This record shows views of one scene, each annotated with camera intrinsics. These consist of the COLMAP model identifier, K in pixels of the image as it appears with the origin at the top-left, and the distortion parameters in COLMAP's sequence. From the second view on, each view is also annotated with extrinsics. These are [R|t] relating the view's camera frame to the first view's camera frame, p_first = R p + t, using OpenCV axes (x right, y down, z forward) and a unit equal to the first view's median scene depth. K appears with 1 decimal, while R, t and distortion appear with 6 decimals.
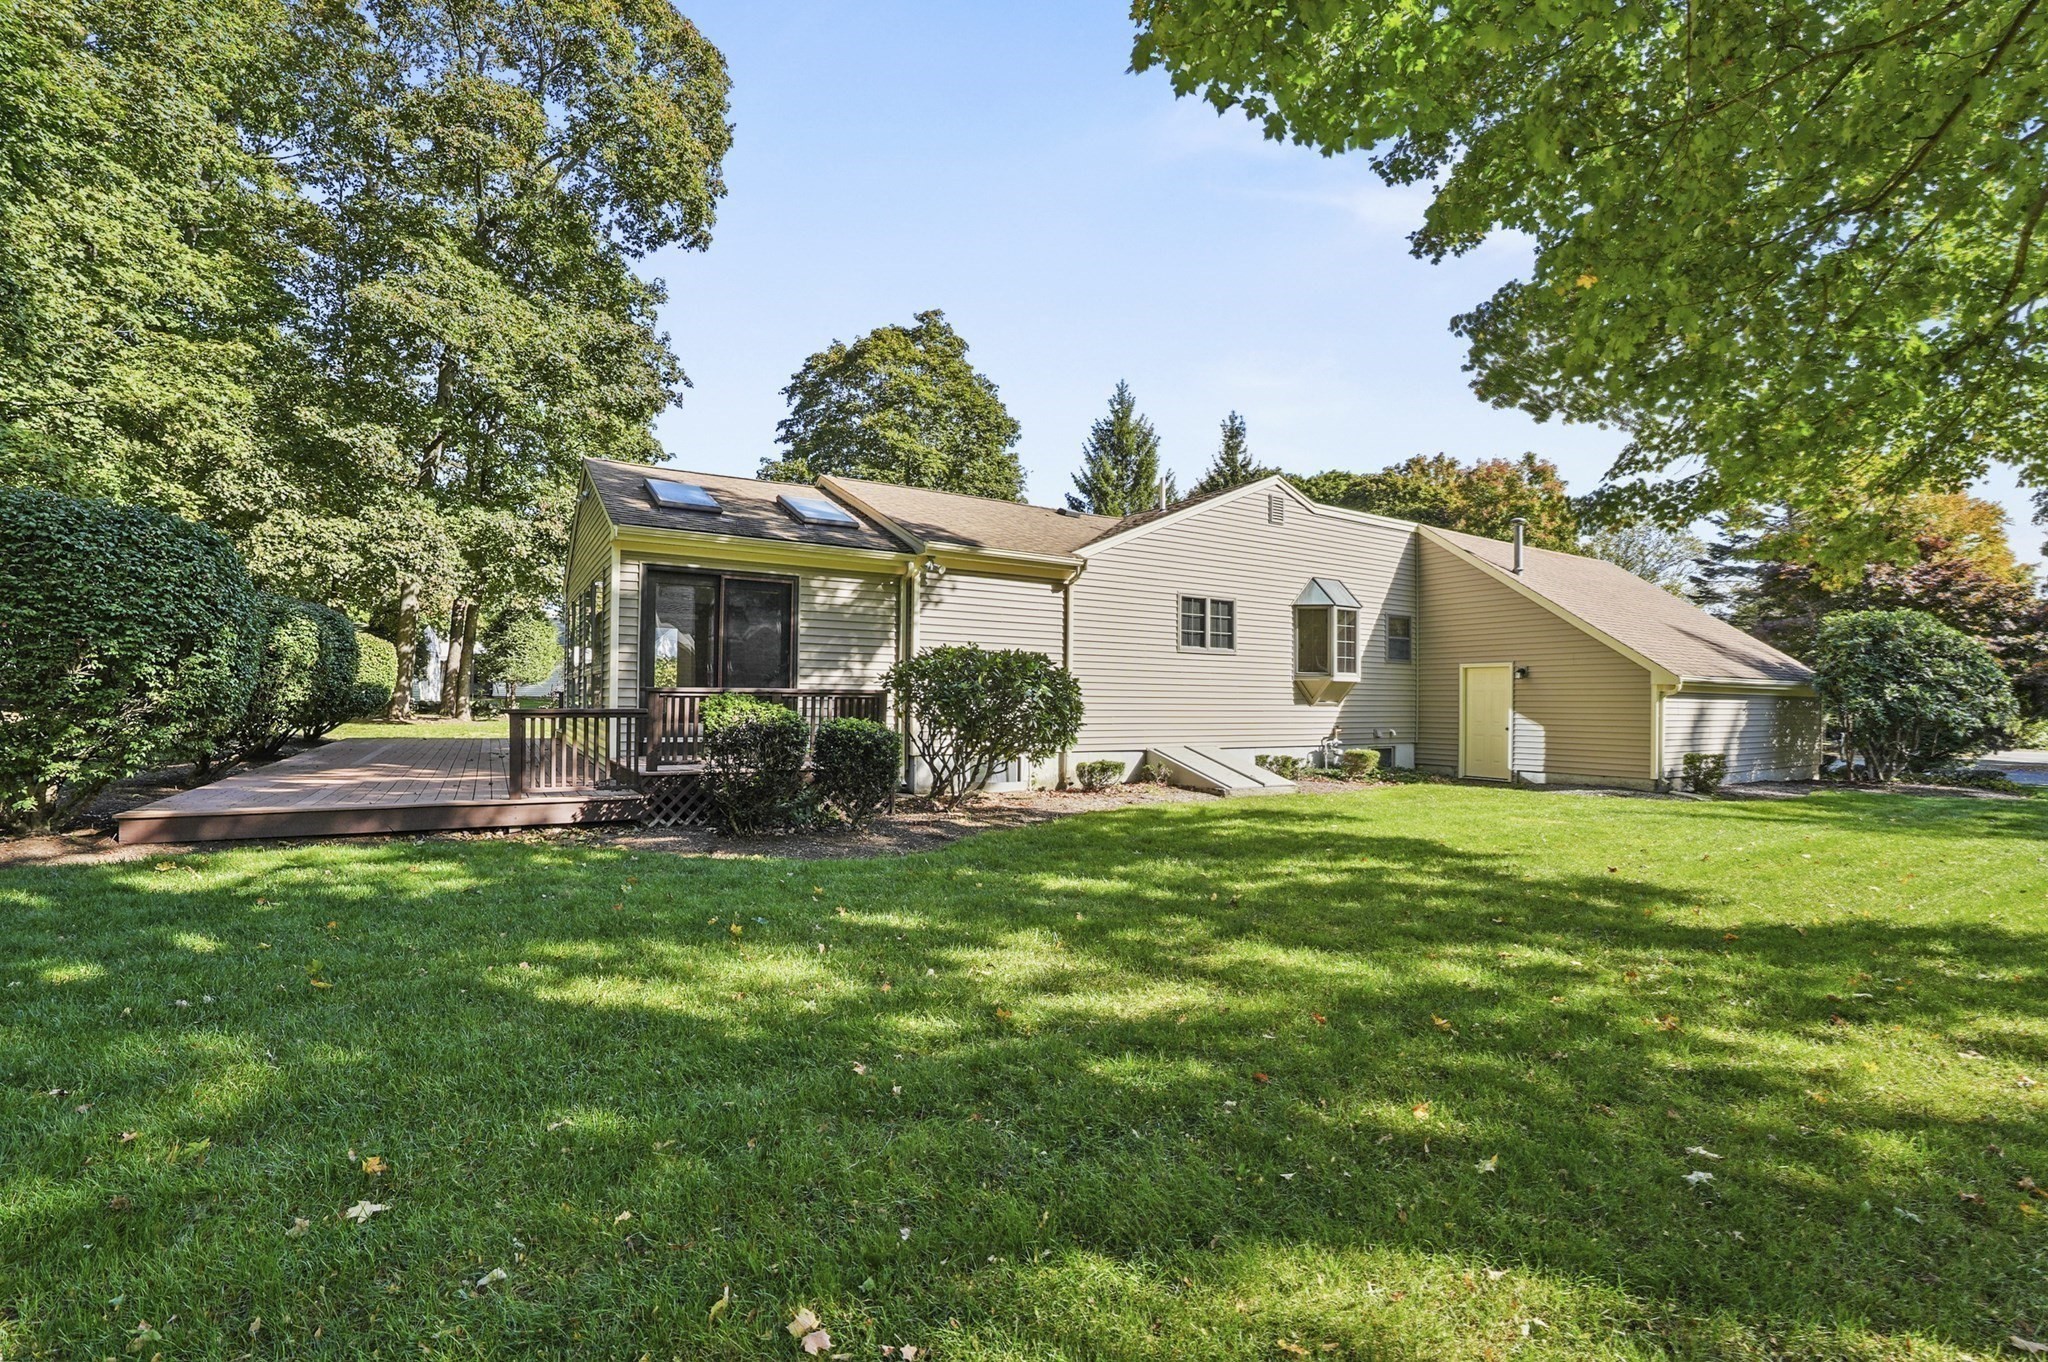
lens RADIAL K [[896.2, 0, 1019.6], [0, 896.2, 674.8], [0, 0, 1]] dist [-0.031122, 0.000565]
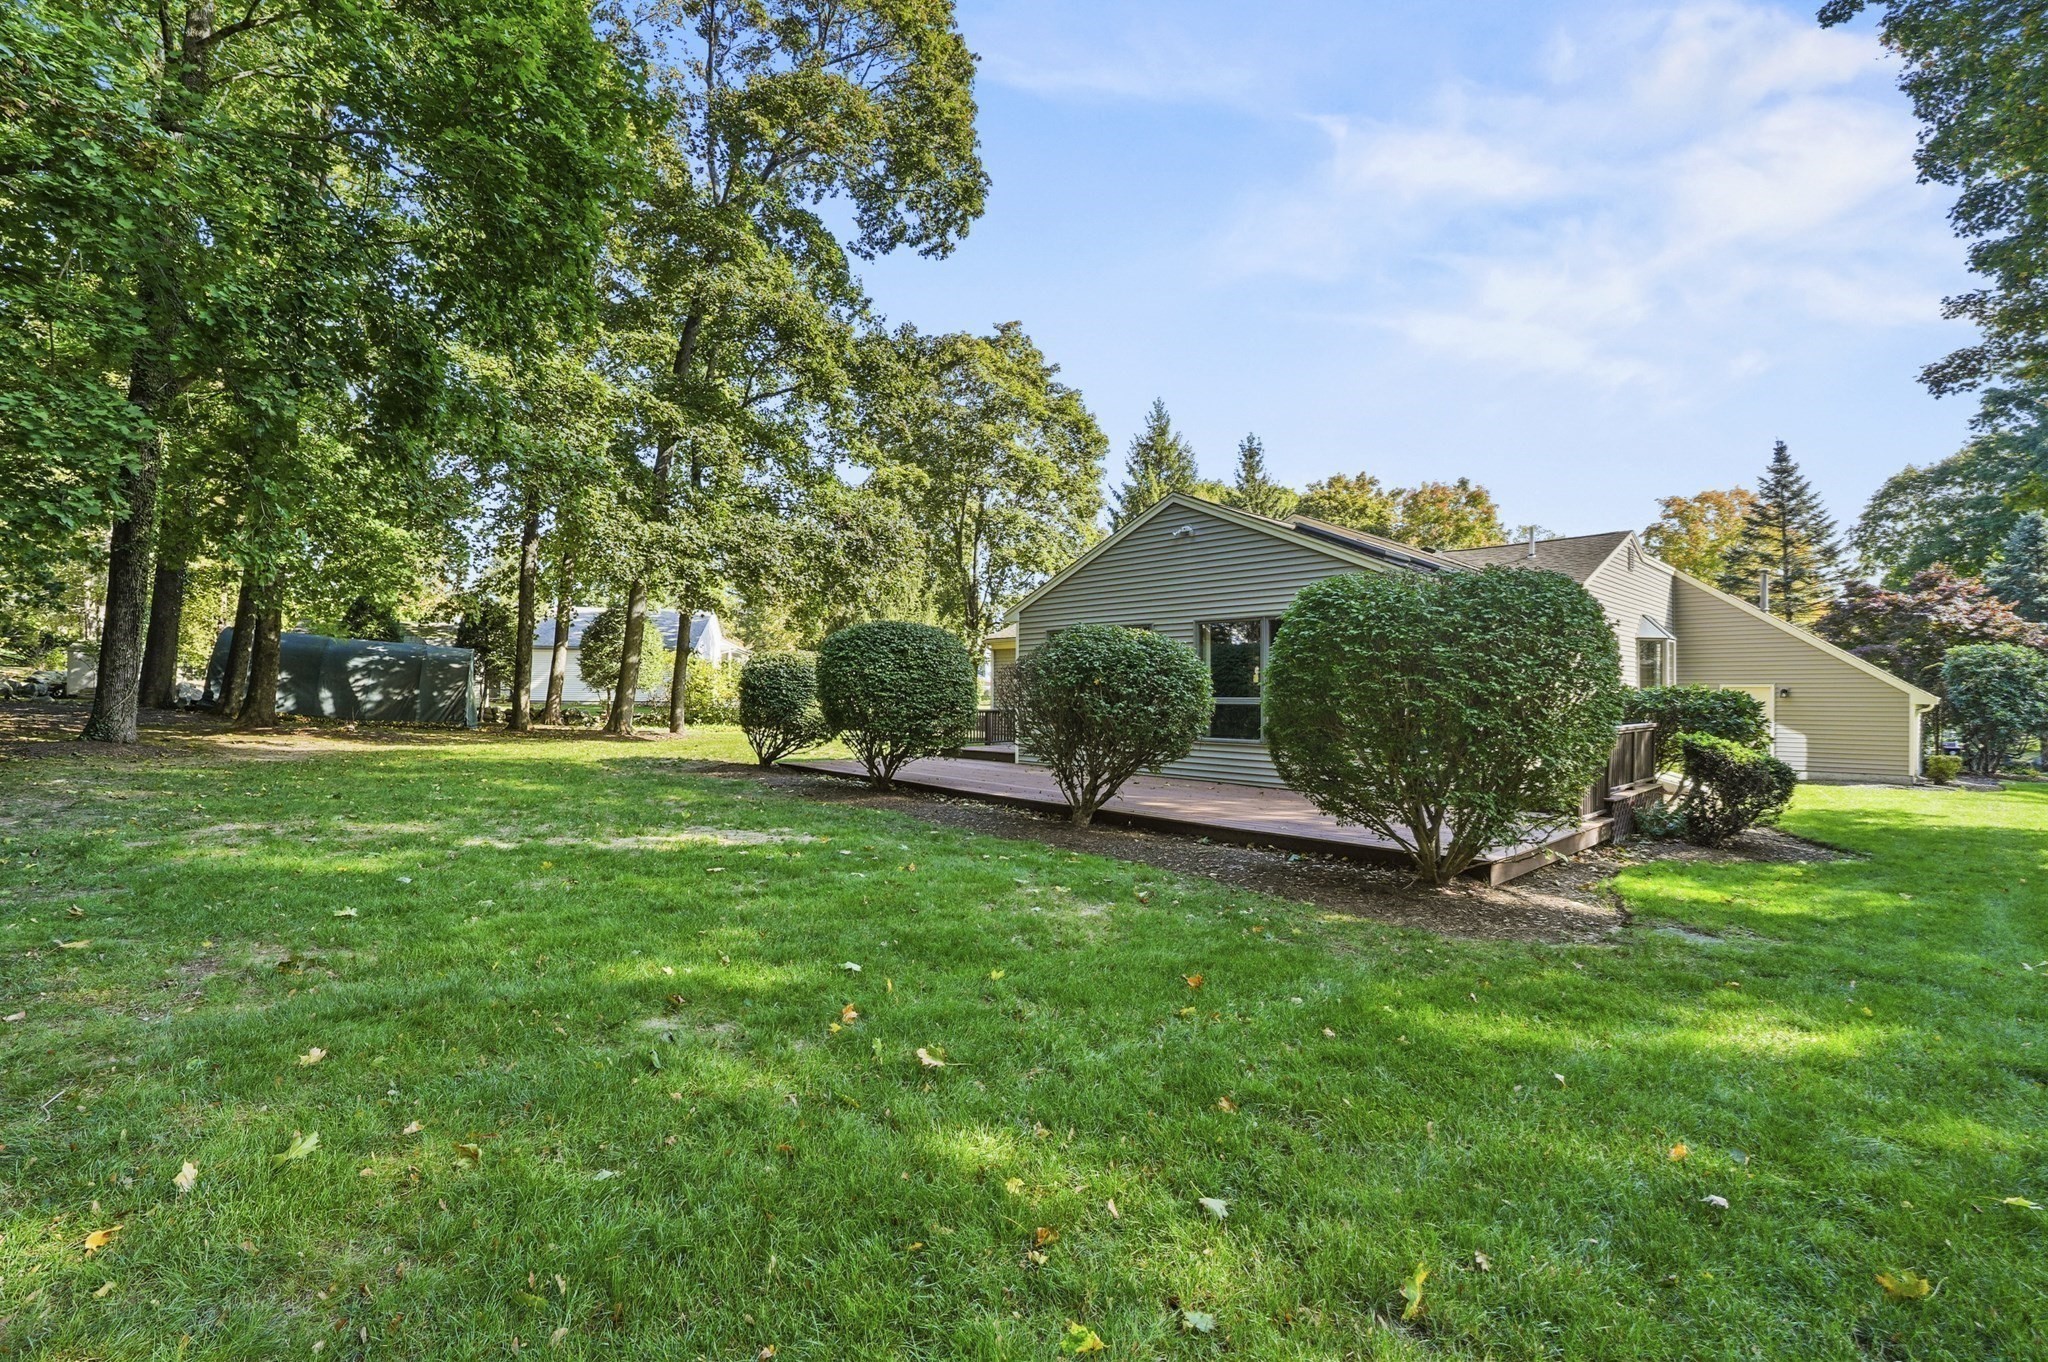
lens RADIAL K [[896.2, 0, 1026.2], [0, 896.2, 672.1], [0, 0, 1]] dist [-0.031122, 0.000565]
pose [[0.978535, -0.004841, 0.206025, -0.472082], [0.003999, 0.999982, 0.004504, -0.029119], [-0.206043, -0.003583, 0.978536, 0.023849]]
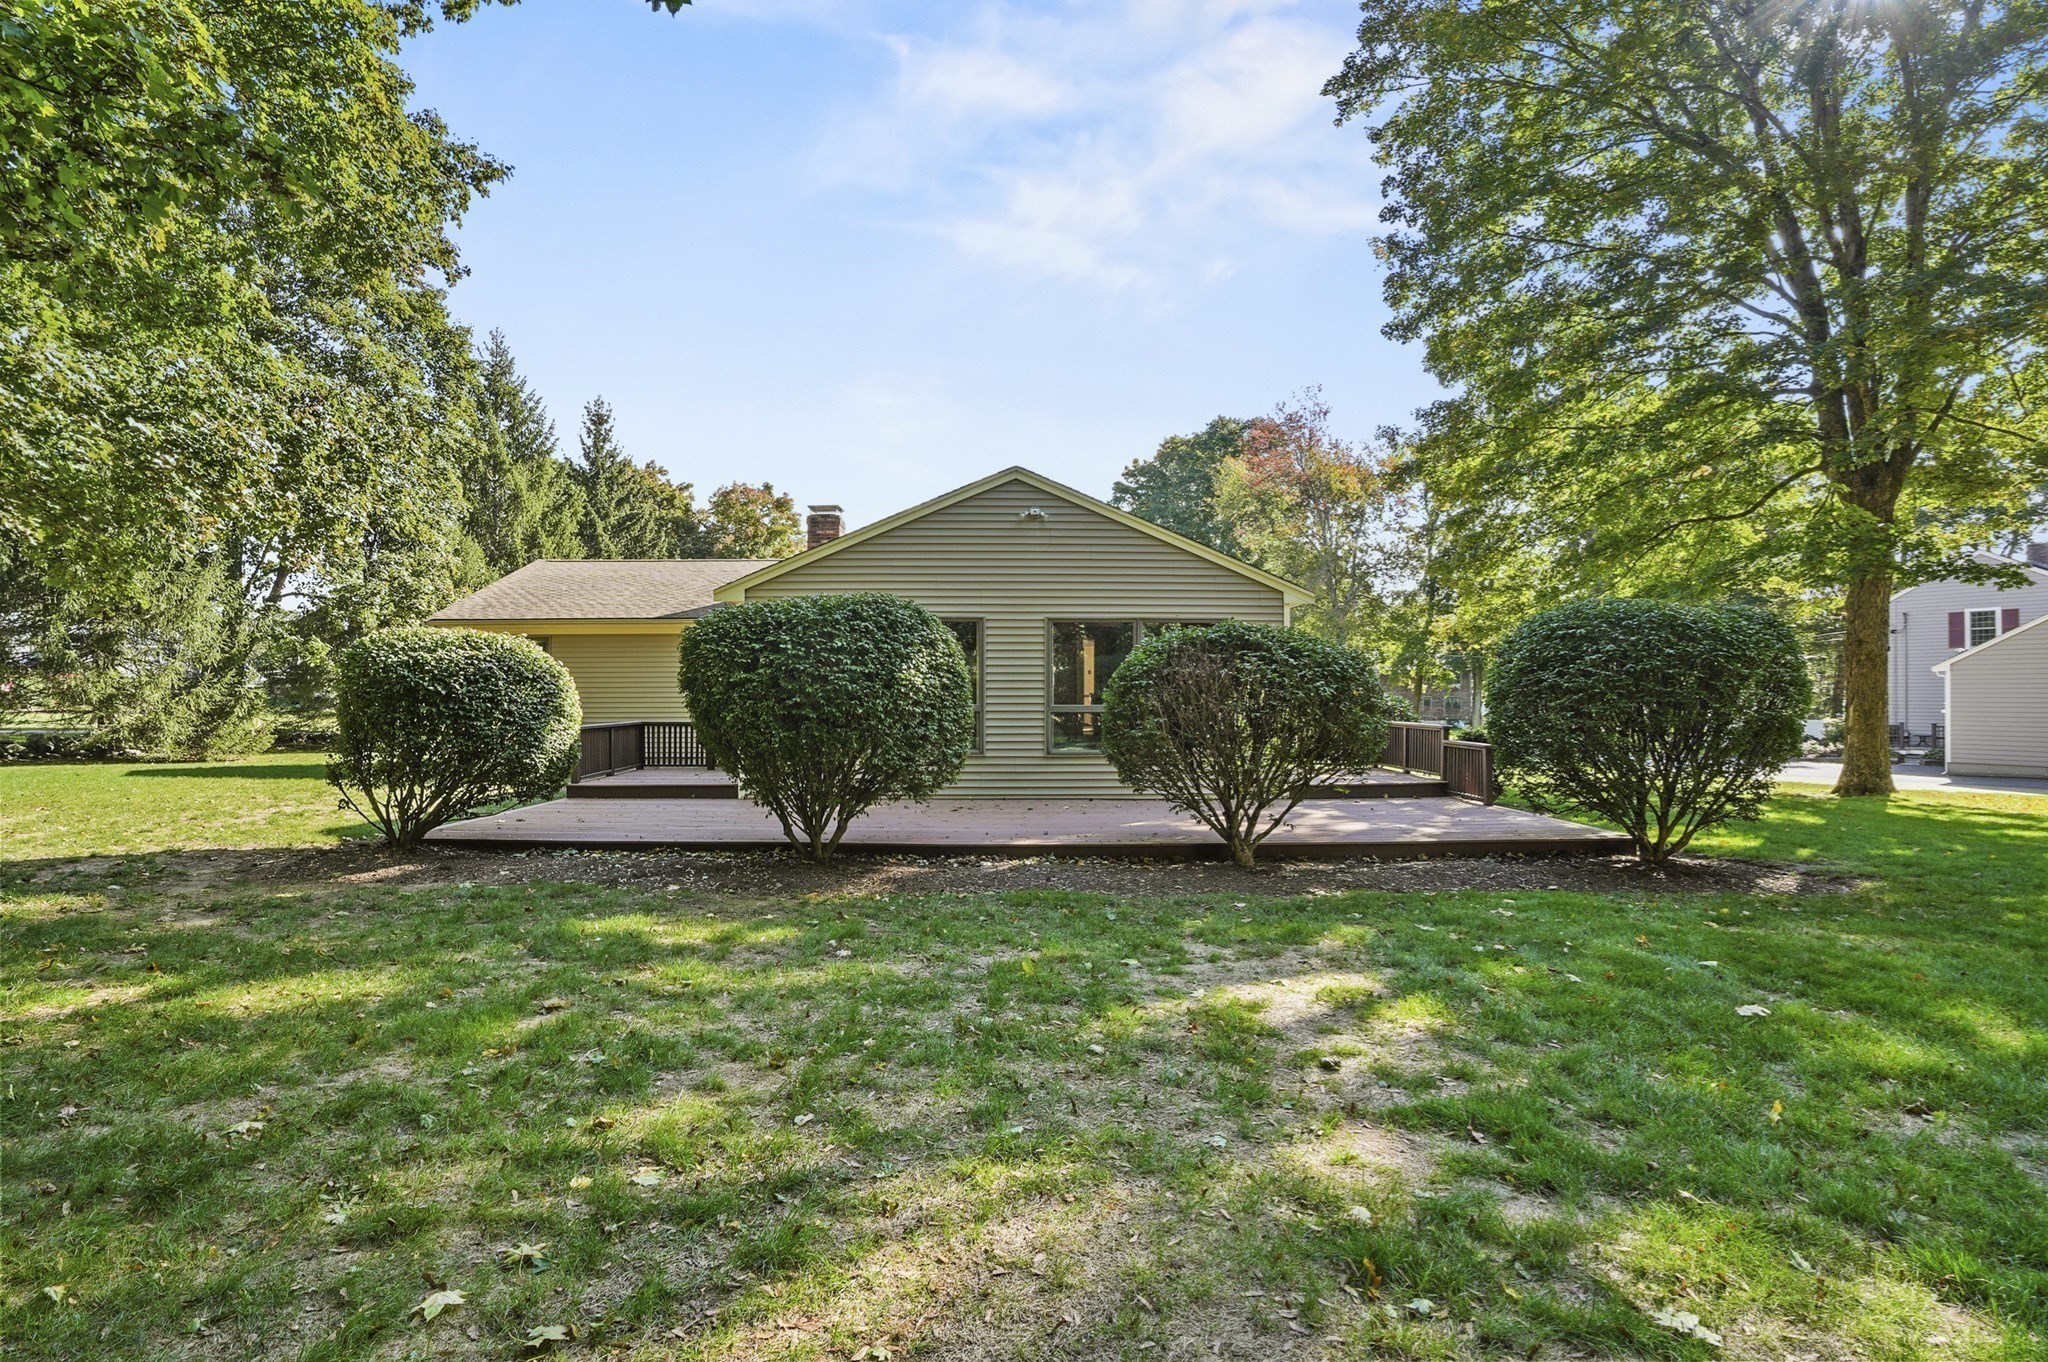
lens RADIAL K [[896.2, 0, 1023.5], [0, 896.2, 678.2], [0, 0, 1]] dist [-0.031122, 0.000565]
pose [[0.482666, -0.011388, 0.875731, -0.700540], [-0.005604, 0.999855, 0.016090, -0.033193], [-0.875787, -0.012674, 0.482532, 0.309047]]
